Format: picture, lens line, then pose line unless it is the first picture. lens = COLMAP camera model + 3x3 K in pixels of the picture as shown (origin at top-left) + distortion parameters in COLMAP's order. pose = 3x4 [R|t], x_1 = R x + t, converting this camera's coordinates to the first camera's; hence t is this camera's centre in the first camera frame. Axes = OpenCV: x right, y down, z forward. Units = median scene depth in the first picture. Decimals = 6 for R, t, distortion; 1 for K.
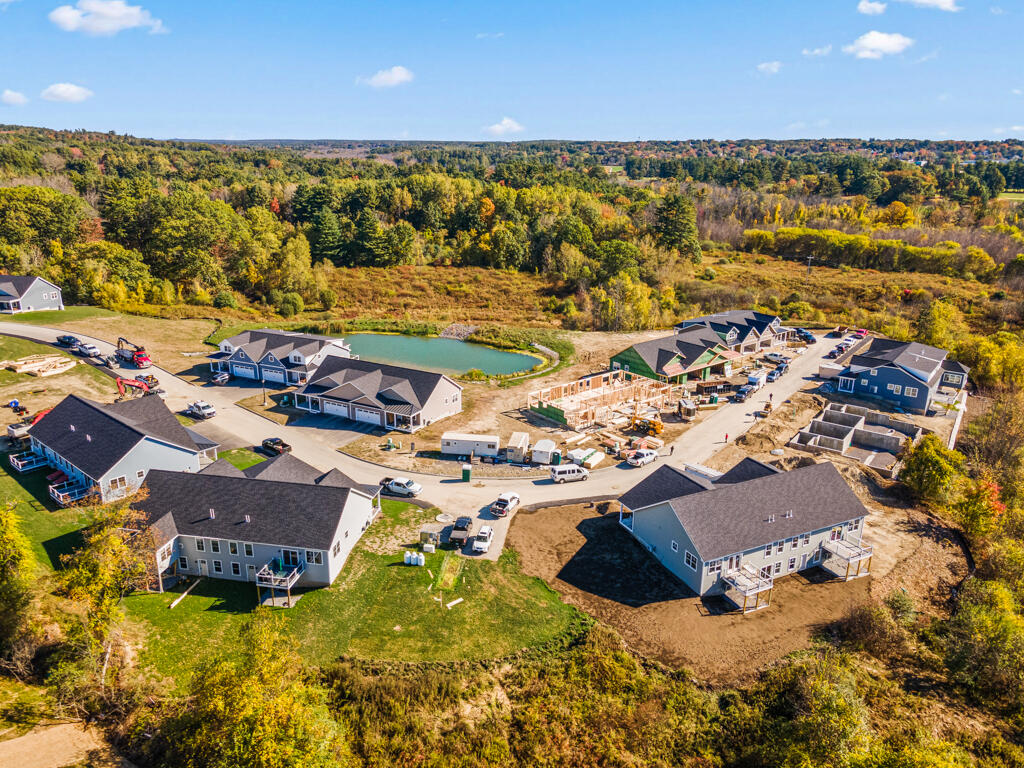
lens RADIAL K [[758.0, 0, 495.4], [0, 758.0, 386.0], [0, 0, 1]] dist [0.064331, 0.007226]
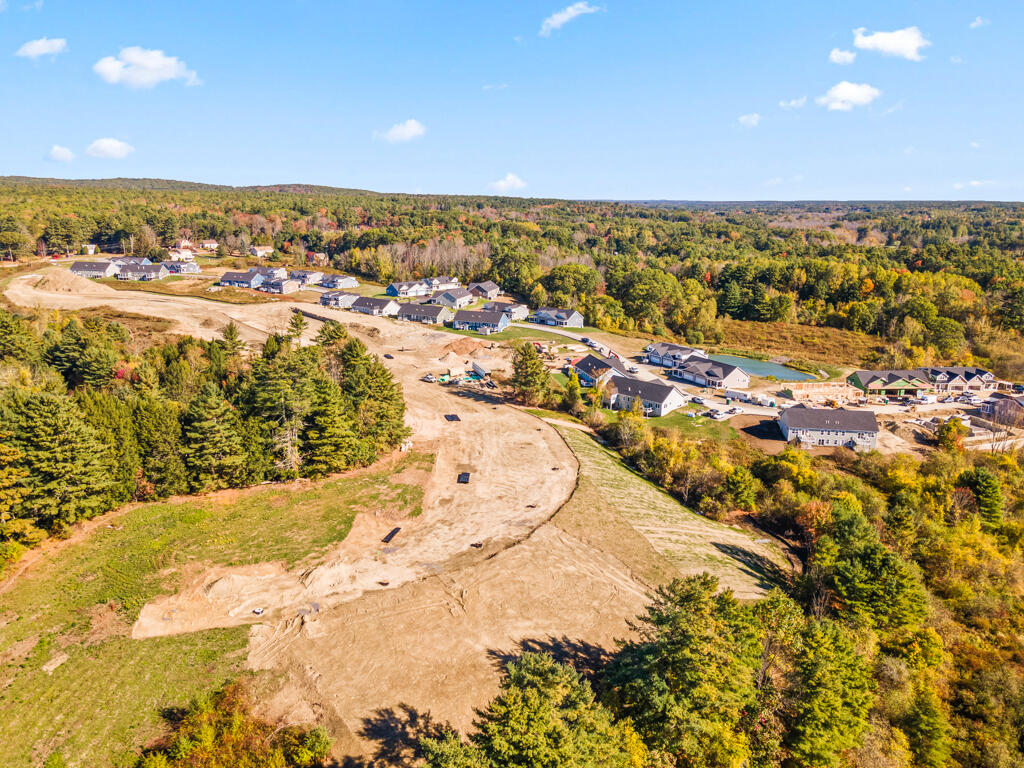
lens RADIAL K [[758.0, 0, 495.4], [0, 758.0, 386.0], [0, 0, 1]] dist [0.064331, 0.007226]
pose [[0.830543, 0.139268, -0.539261, 0.276592], [-0.176522, 0.984137, -0.017709, 0.101902], [0.528240, 0.109900, 0.841953, -0.621443]]
